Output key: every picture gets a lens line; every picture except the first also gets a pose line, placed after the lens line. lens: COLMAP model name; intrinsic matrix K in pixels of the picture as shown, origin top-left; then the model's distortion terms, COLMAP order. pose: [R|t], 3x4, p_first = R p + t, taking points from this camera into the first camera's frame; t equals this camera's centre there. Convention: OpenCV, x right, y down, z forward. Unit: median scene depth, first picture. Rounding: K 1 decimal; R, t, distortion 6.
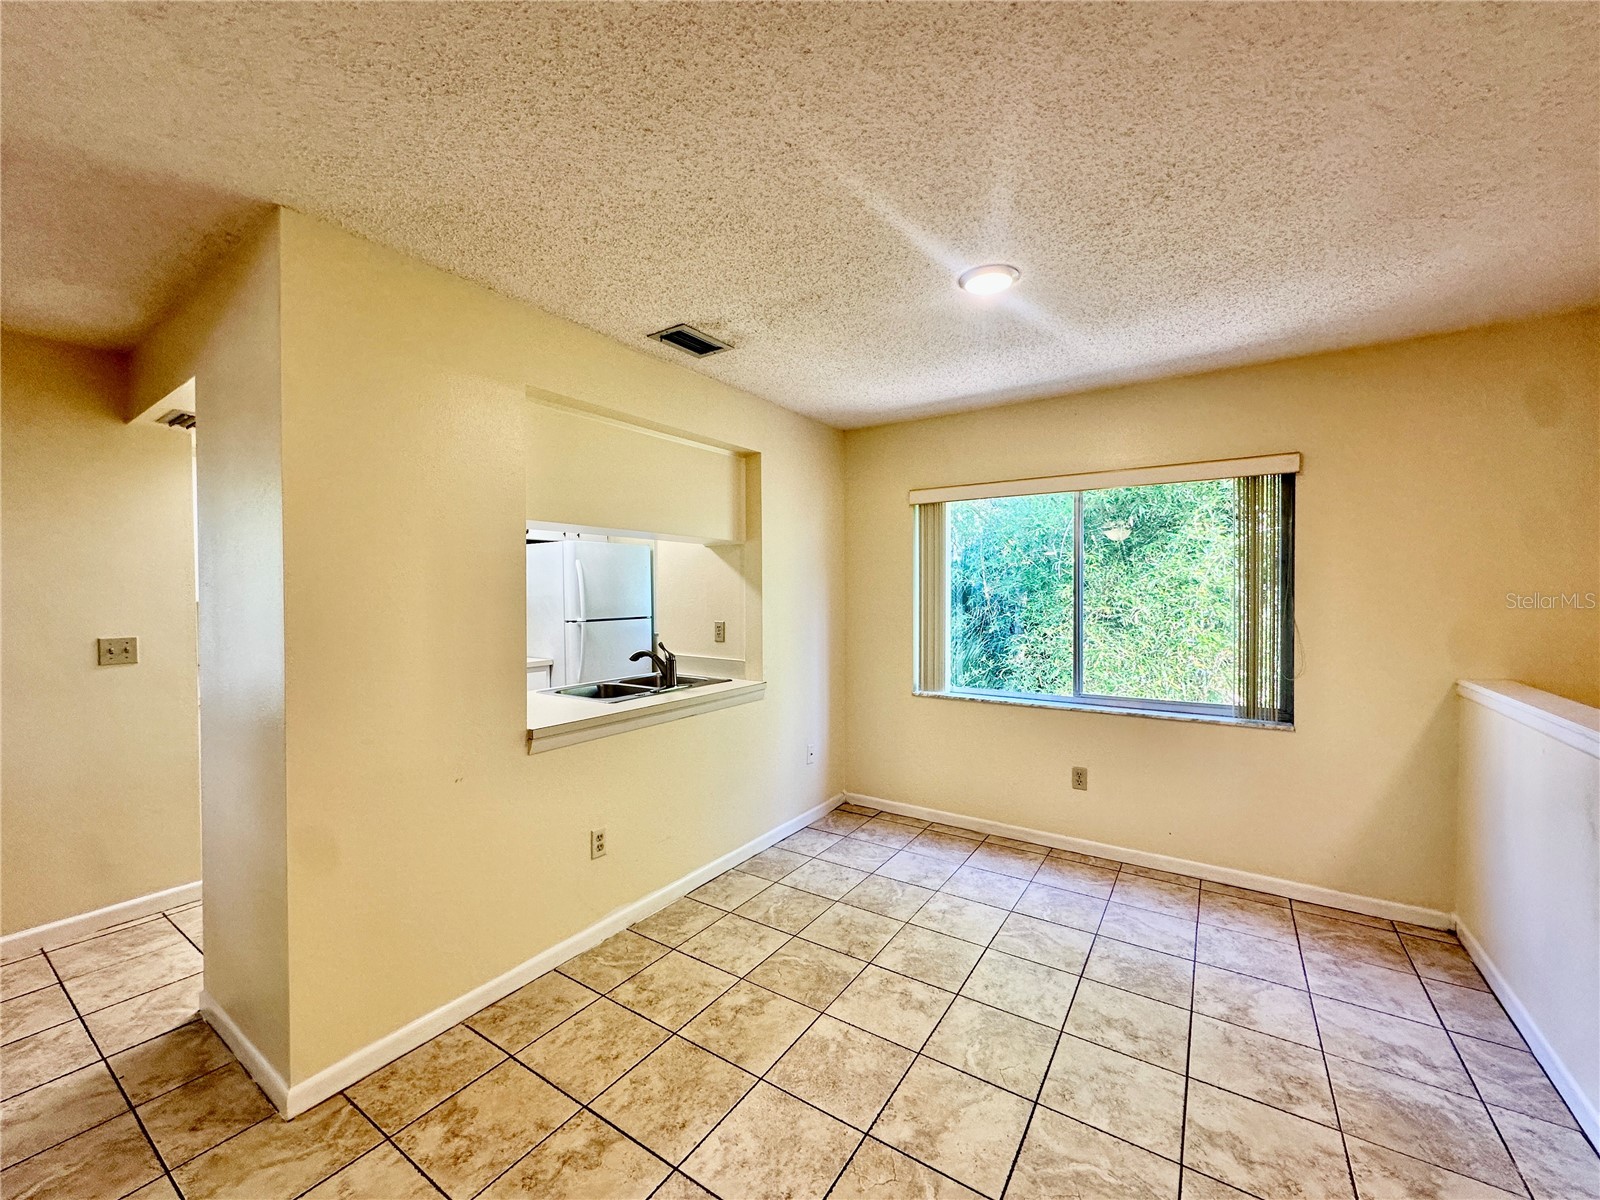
lens RADIAL K [[638.2, 0, 792.6], [0, 638.2, 598.7], [0, 0, 1]] dist [-0.004321, 0.001828]
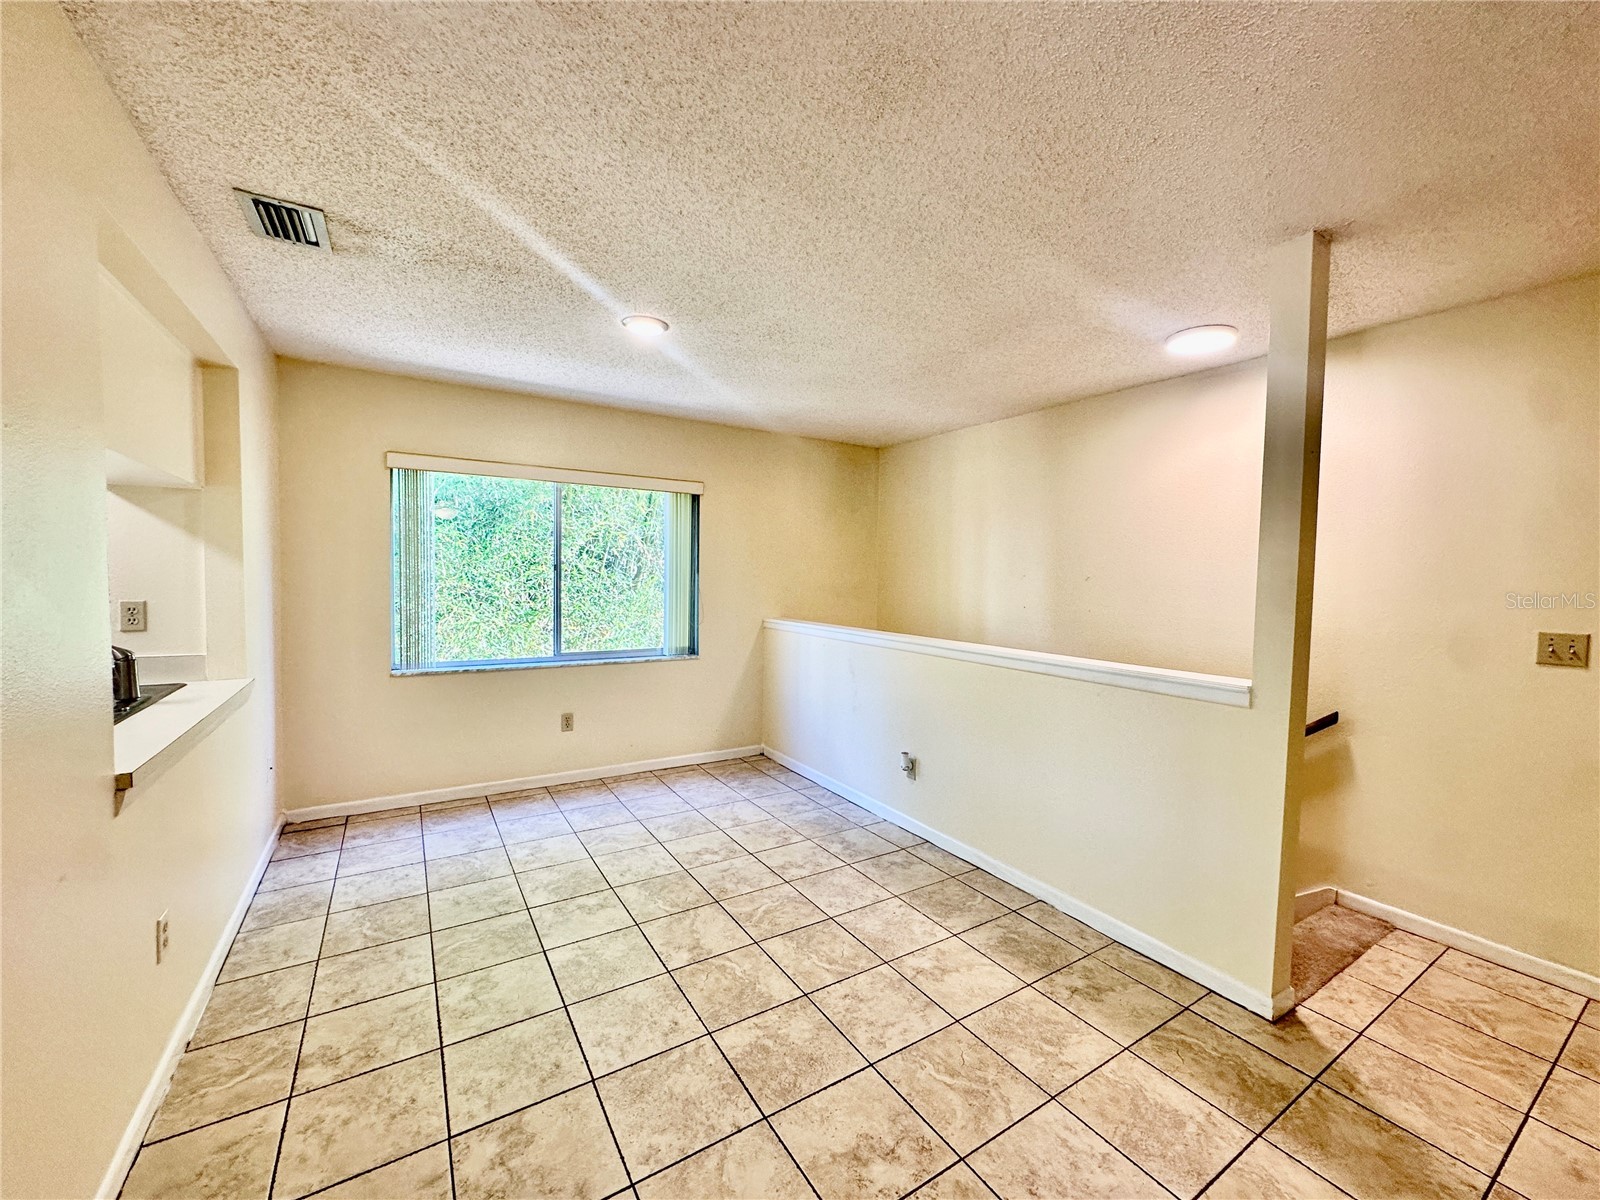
lens RADIAL K [[638.2, 0, 808.0], [0, 638.2, 593.1], [0, 0, 1]] dist [-0.004321, 0.001828]
pose [[0.398585, -0.015095, 0.917007, -0.506092], [-0.008342, 0.999764, 0.020083, 0.010344], [-0.917094, -0.015654, 0.398365, 0.111004]]
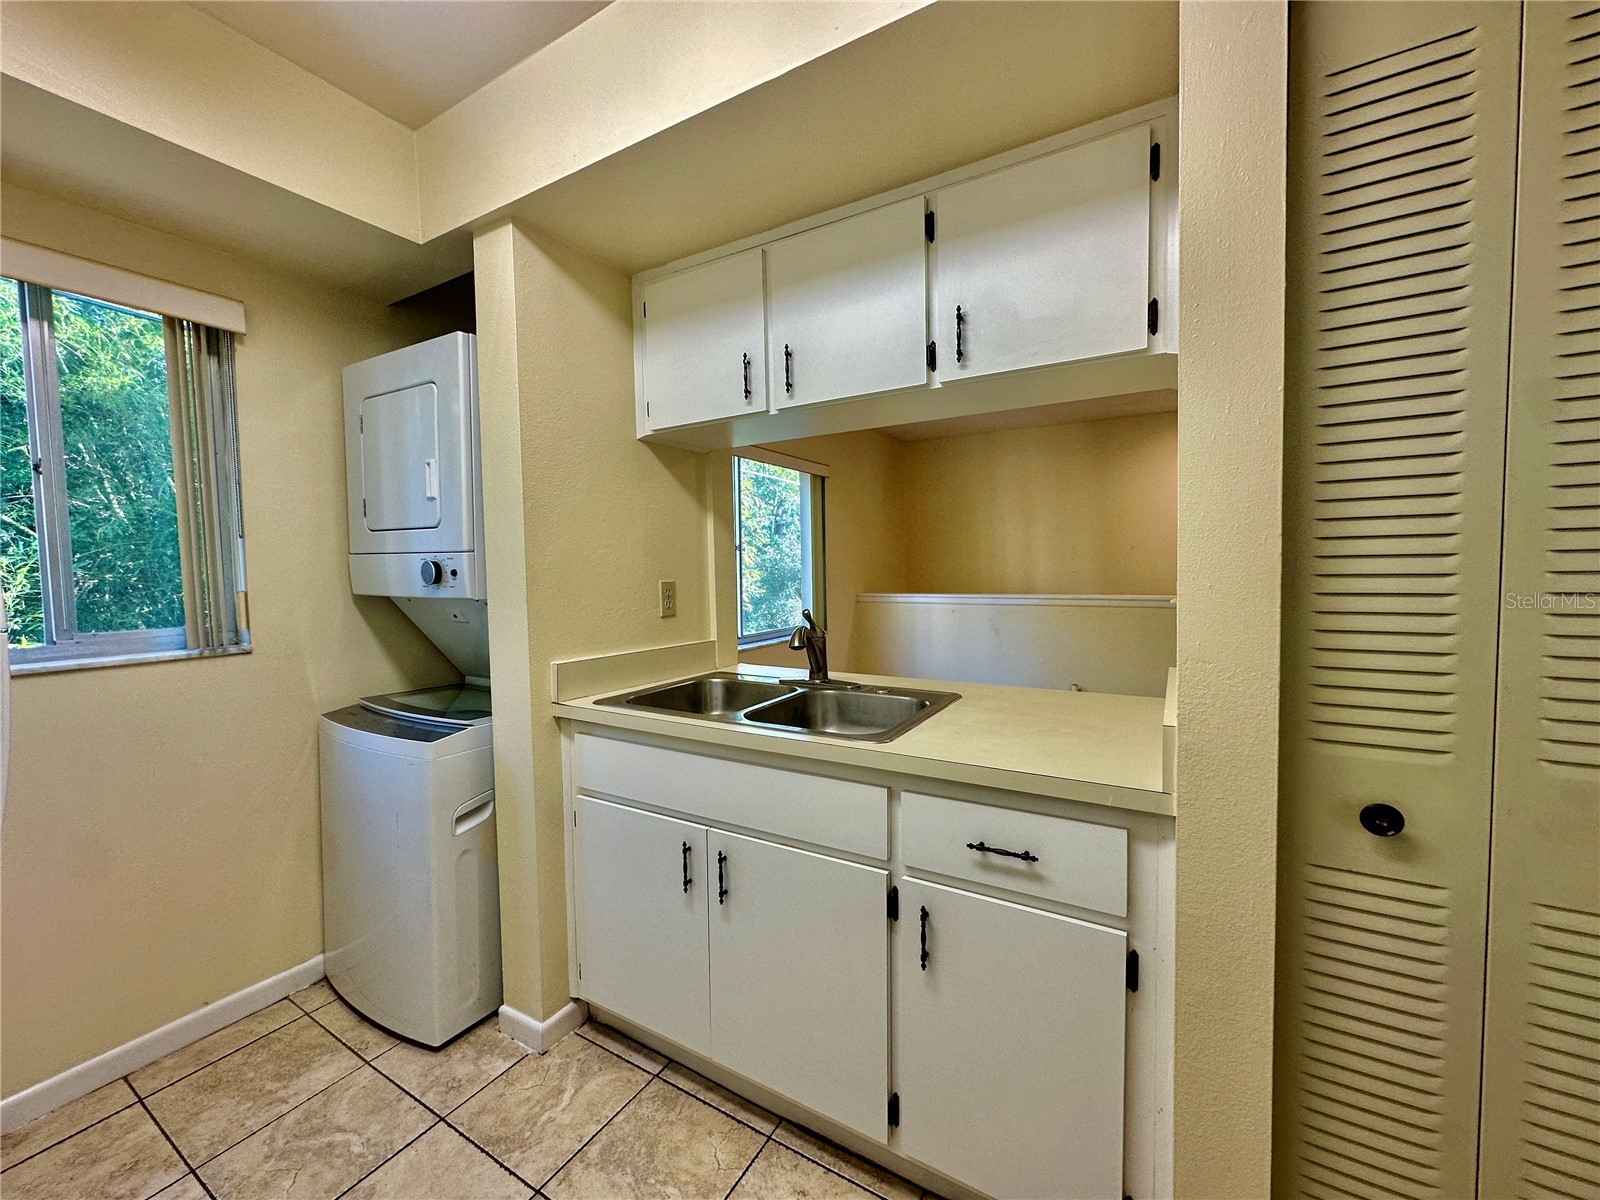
lens RADIAL K [[638.2, 0, 812.9], [0, 638.2, 597.5], [0, 0, 1]] dist [-0.004321, 0.001828]
pose [[-0.061463, -0.049713, 0.996871, -0.795311], [0.023380, 0.998413, 0.051231, 0.026889], [-0.997836, 0.026455, -0.060203, 1.025871]]
